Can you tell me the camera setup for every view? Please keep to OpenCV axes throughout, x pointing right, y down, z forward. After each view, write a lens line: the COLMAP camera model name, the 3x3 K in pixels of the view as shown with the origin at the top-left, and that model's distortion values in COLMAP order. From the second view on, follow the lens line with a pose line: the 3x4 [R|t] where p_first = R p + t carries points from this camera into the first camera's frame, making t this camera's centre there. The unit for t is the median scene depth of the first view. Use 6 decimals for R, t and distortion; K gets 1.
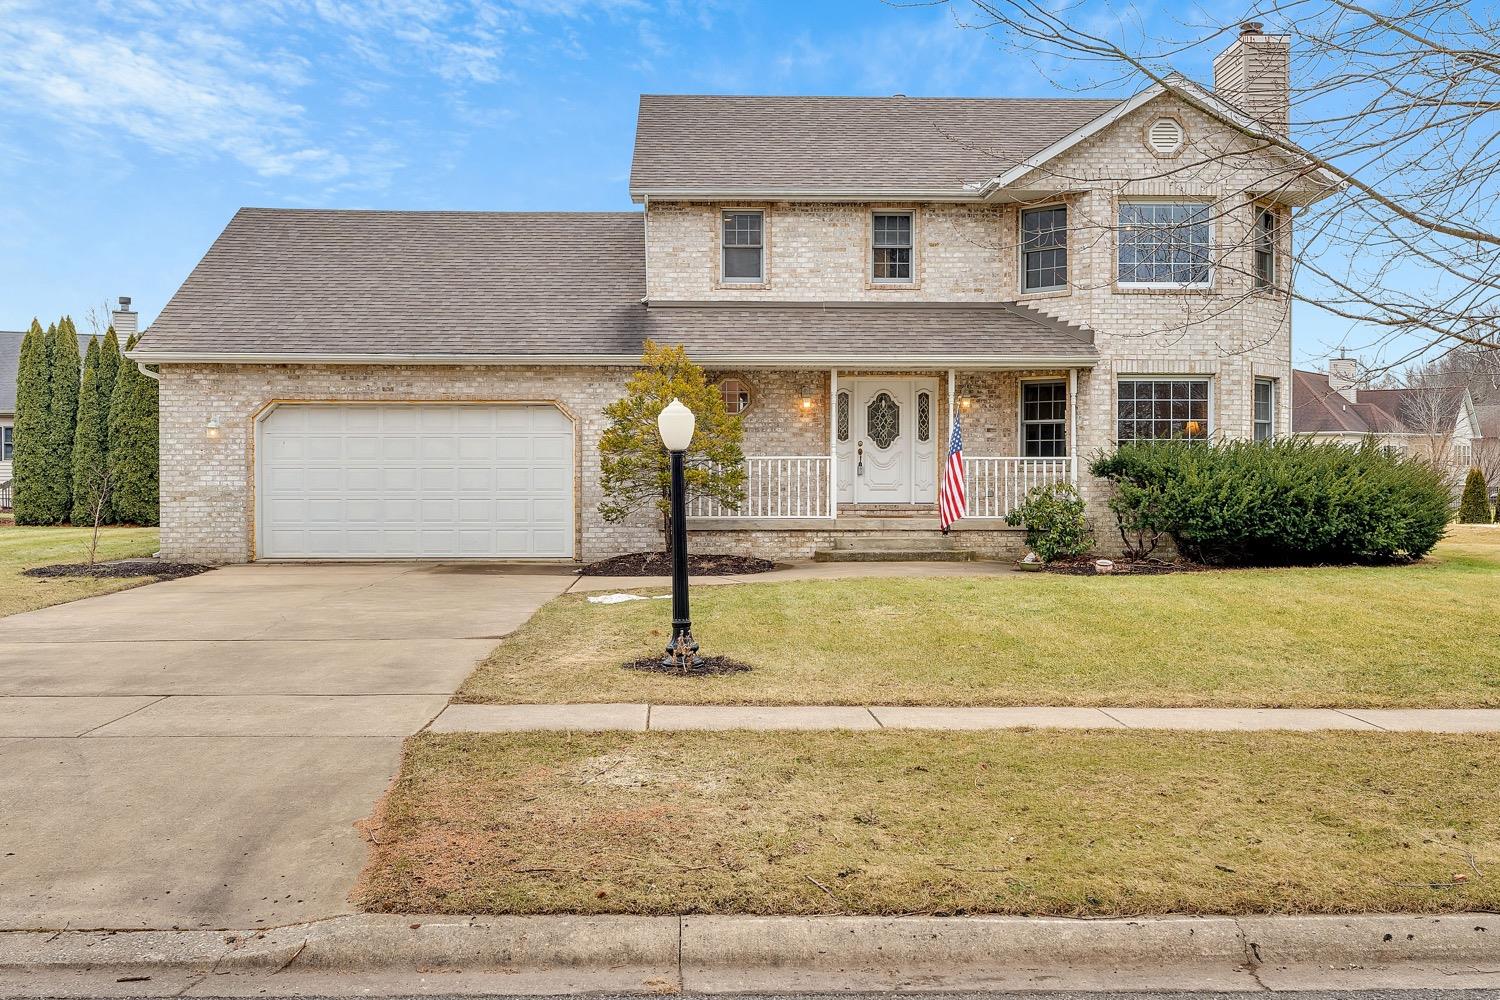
lens RADIAL K [[1551.5, 0, 757.5], [0, 1551.5, 492.9], [0, 0, 1]] dist [-0.000009, 0.000000]
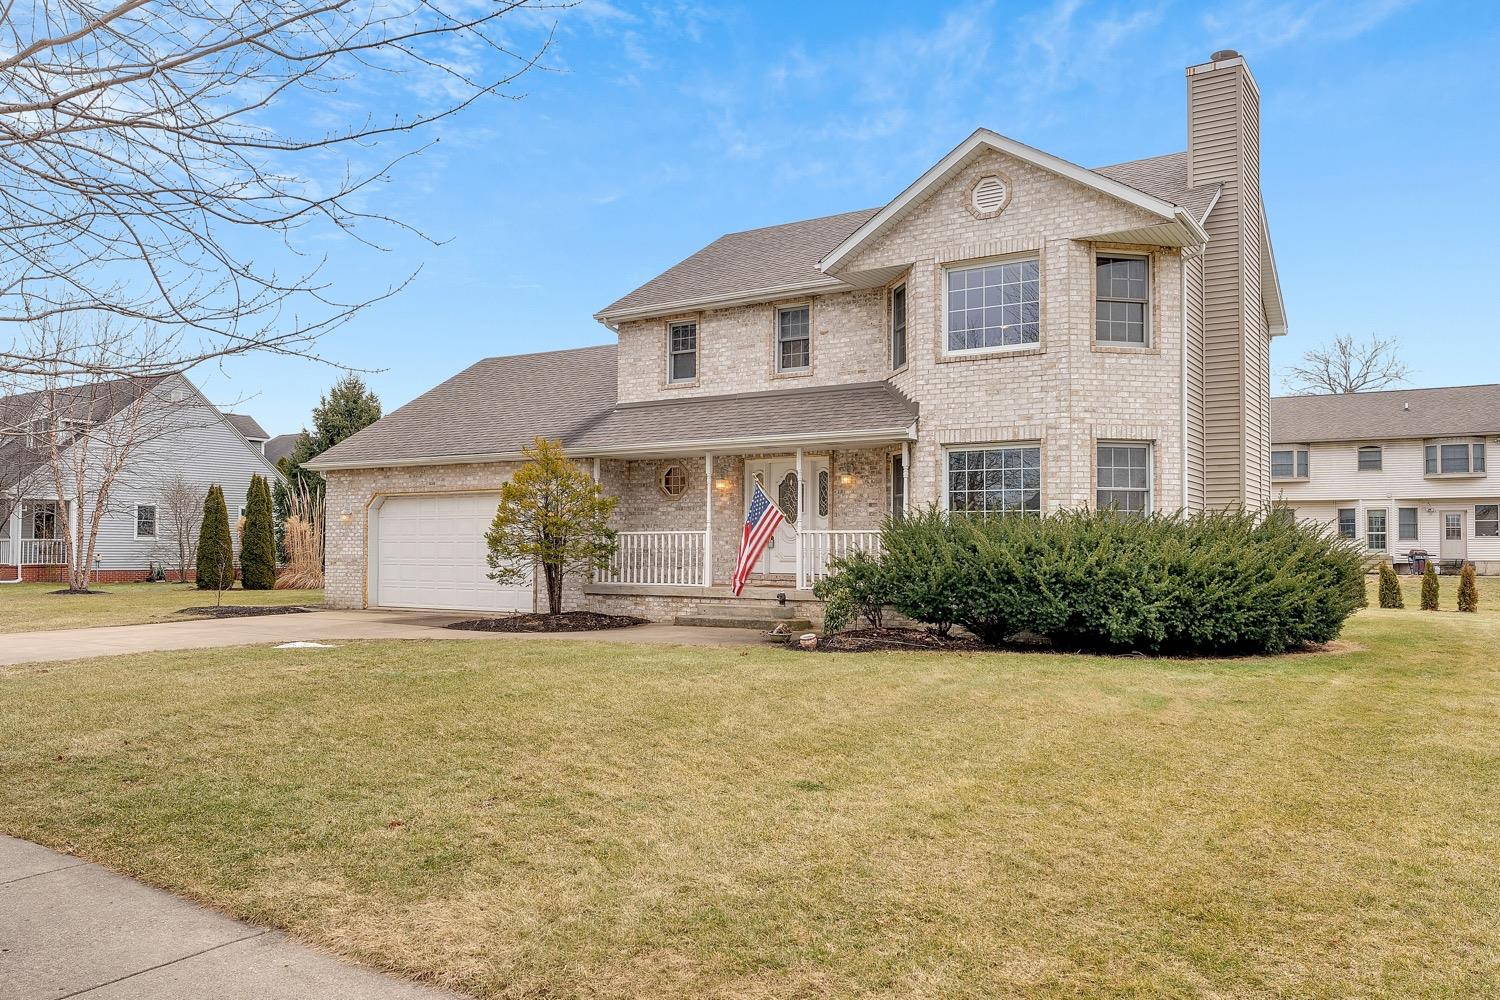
lens RADIAL K [[1160.0, 0, 737.6], [0, 1160.0, 507.7], [0, 0, 1]] dist [0.001880, -0.000579]
pose [[0.810630, -0.018608, -0.585263, 0.552932], [-0.009030, 0.998979, -0.044268, -0.003496], [0.585489, 0.041170, 0.809634, 0.334031]]
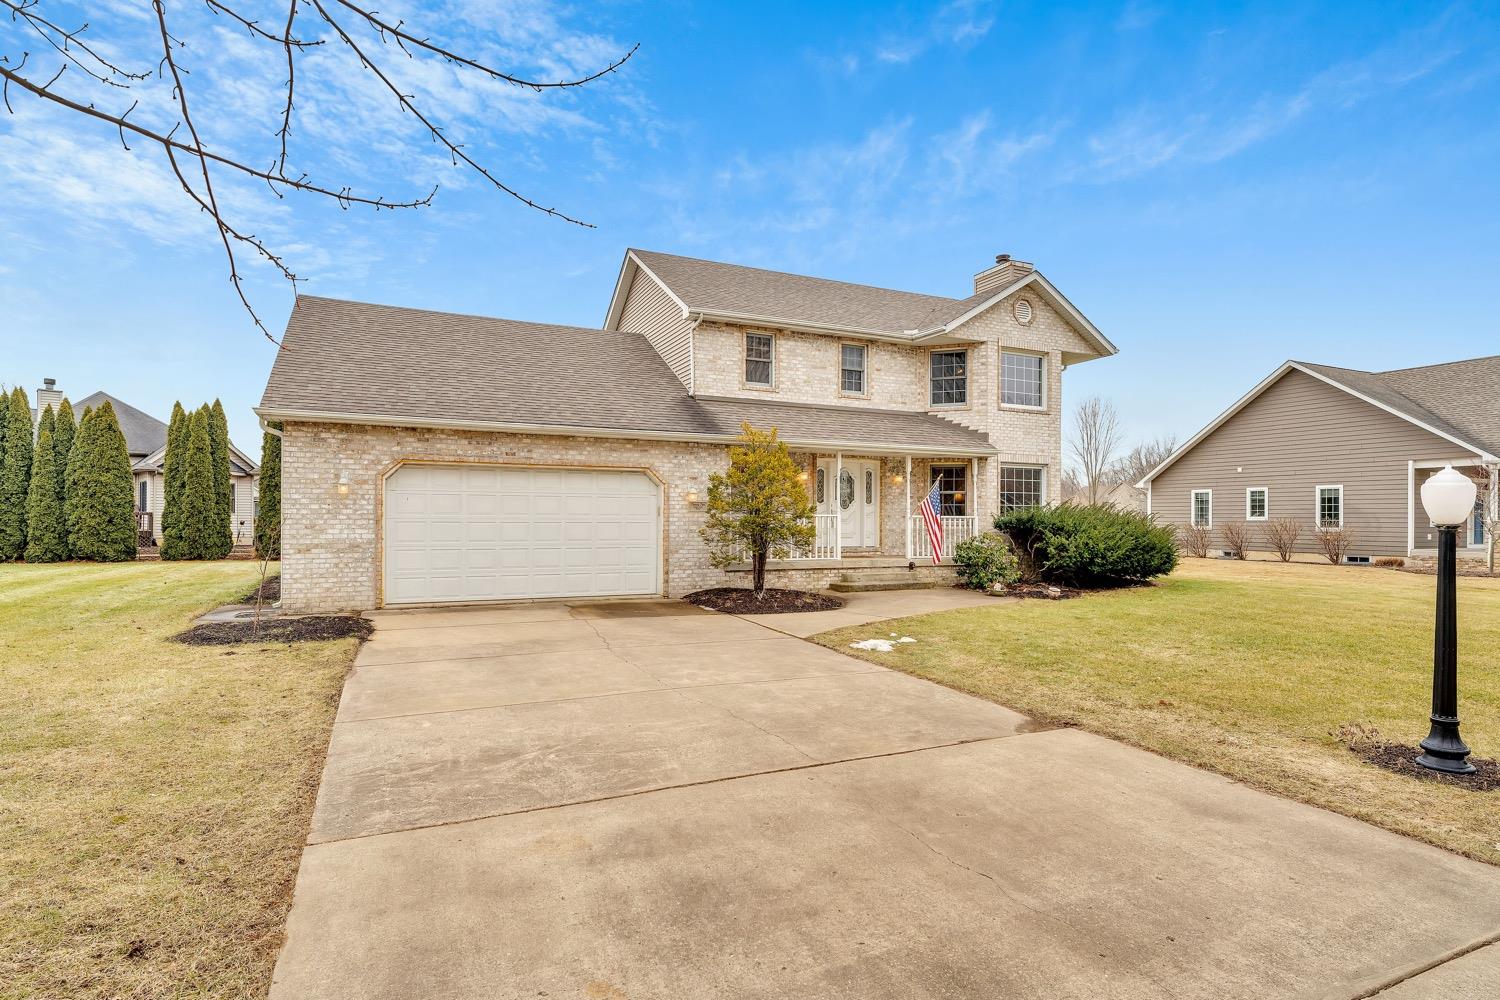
lens RADIAL K [[793.4, 0, 761.6], [0, 793.4, 509.8], [0, 0, 1]] dist [-0.006481, -0.008619]
pose [[0.915934, 0.009734, 0.401211, -0.296840], [-0.001409, 0.999778, -0.021040, -0.012823], [-0.401327, 0.018706, 0.915744, 0.377160]]
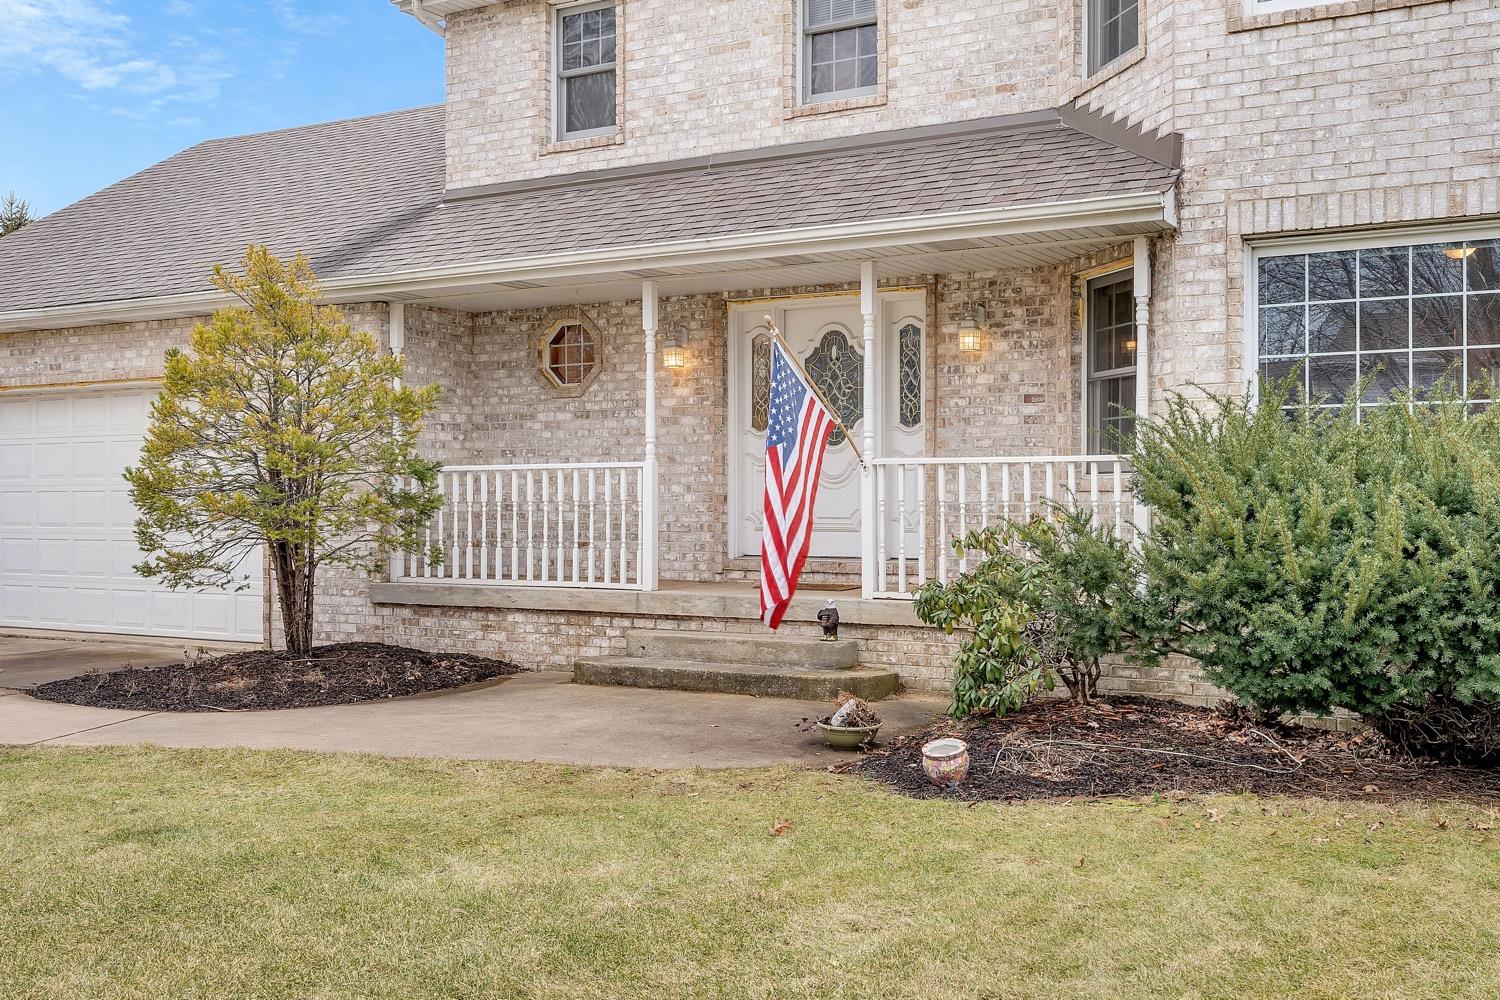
lens RADIAL K [[1551.5, 0, 749.8], [0, 1551.5, 505.6], [0, 0, 1]] dist [-0.000009, 0.000000]
pose [[0.842351, -0.000202, -0.538930, 0.335834], [-0.001796, 0.999993, -0.003183, -0.008359], [0.538927, 0.003649, 0.842345, 0.605391]]
